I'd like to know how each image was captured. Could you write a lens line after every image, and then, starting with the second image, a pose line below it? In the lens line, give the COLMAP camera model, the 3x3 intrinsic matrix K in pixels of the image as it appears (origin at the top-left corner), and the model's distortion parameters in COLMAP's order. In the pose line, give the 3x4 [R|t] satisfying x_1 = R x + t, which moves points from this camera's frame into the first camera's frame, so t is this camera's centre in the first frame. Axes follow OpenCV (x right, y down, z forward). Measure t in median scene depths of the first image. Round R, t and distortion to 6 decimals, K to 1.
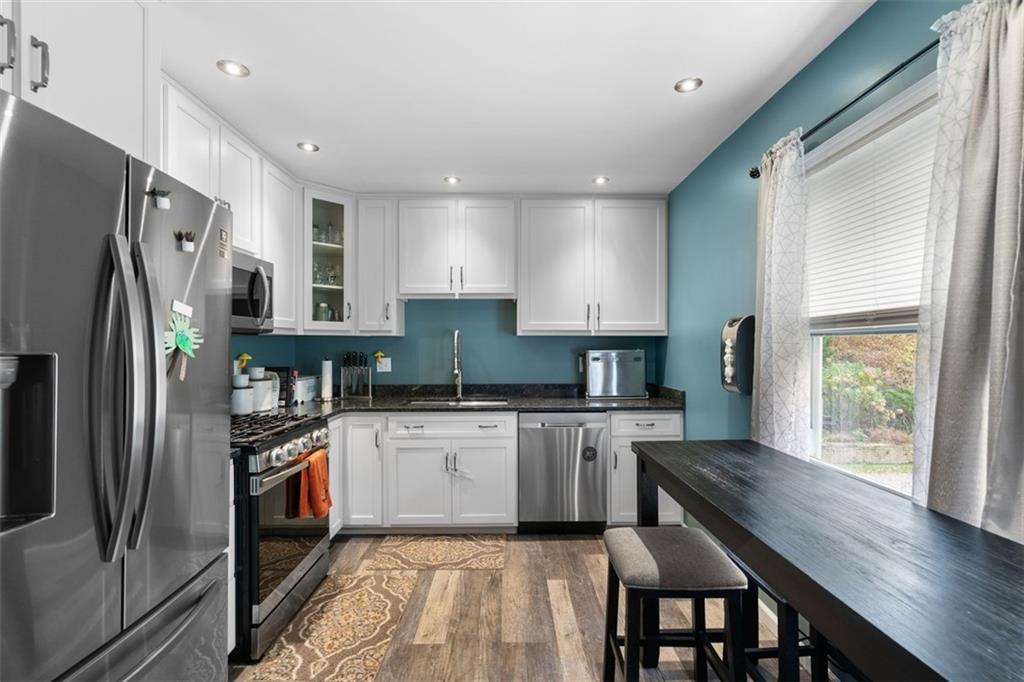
lens RADIAL K [[460.5, 0, 511.0], [0, 460.5, 344.0], [0, 0, 1]] dist [-0.016762, 0.007746]
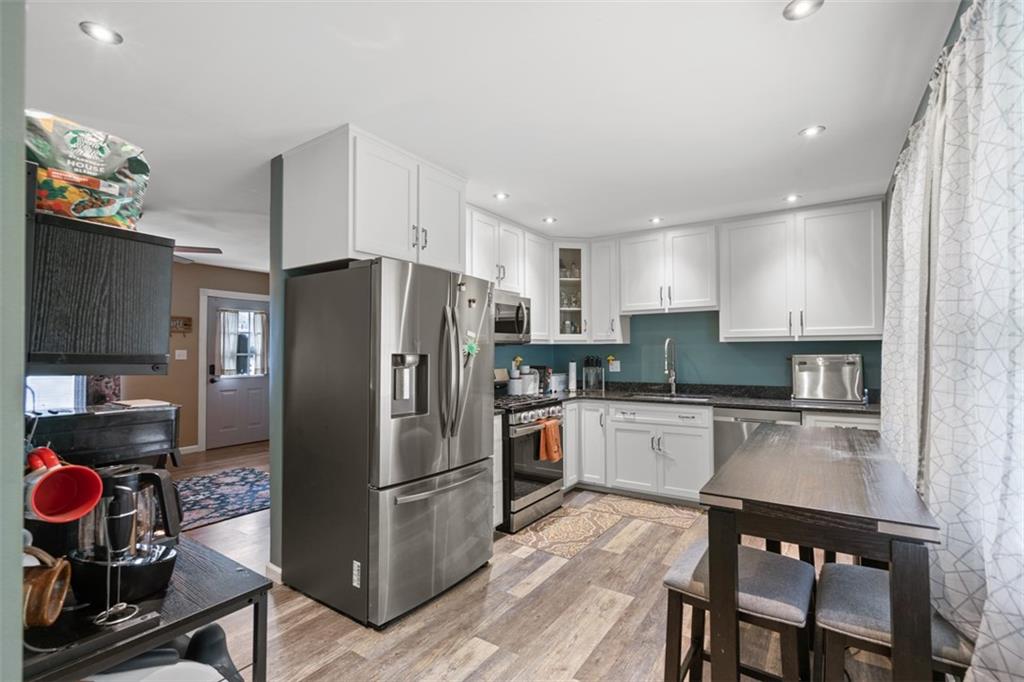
lens RADIAL K [[460.5, 0, 511.0], [0, 460.5, 344.0], [0, 0, 1]] dist [-0.016762, 0.007746]
pose [[0.821222, -0.012345, -0.570475, 0.264888], [0.004748, 0.999879, -0.014803, 0.001003], [0.570589, 0.009448, 0.821181, -0.266742]]
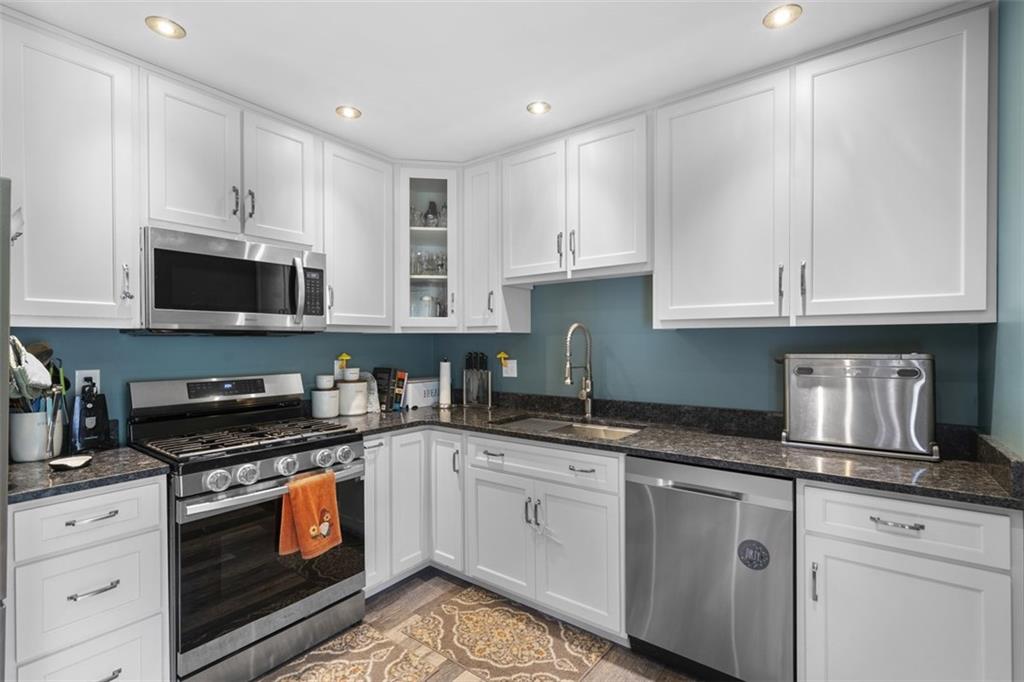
lens RADIAL K [[460.5, 0, 511.0], [0, 460.5, 344.0], [0, 0, 1]] dist [-0.016762, 0.007746]
pose [[0.793460, -0.000347, -0.608622, 0.266547], [0.003389, 0.999987, 0.003848, -0.001174], [0.608613, -0.005116, 0.793451, 0.425734]]
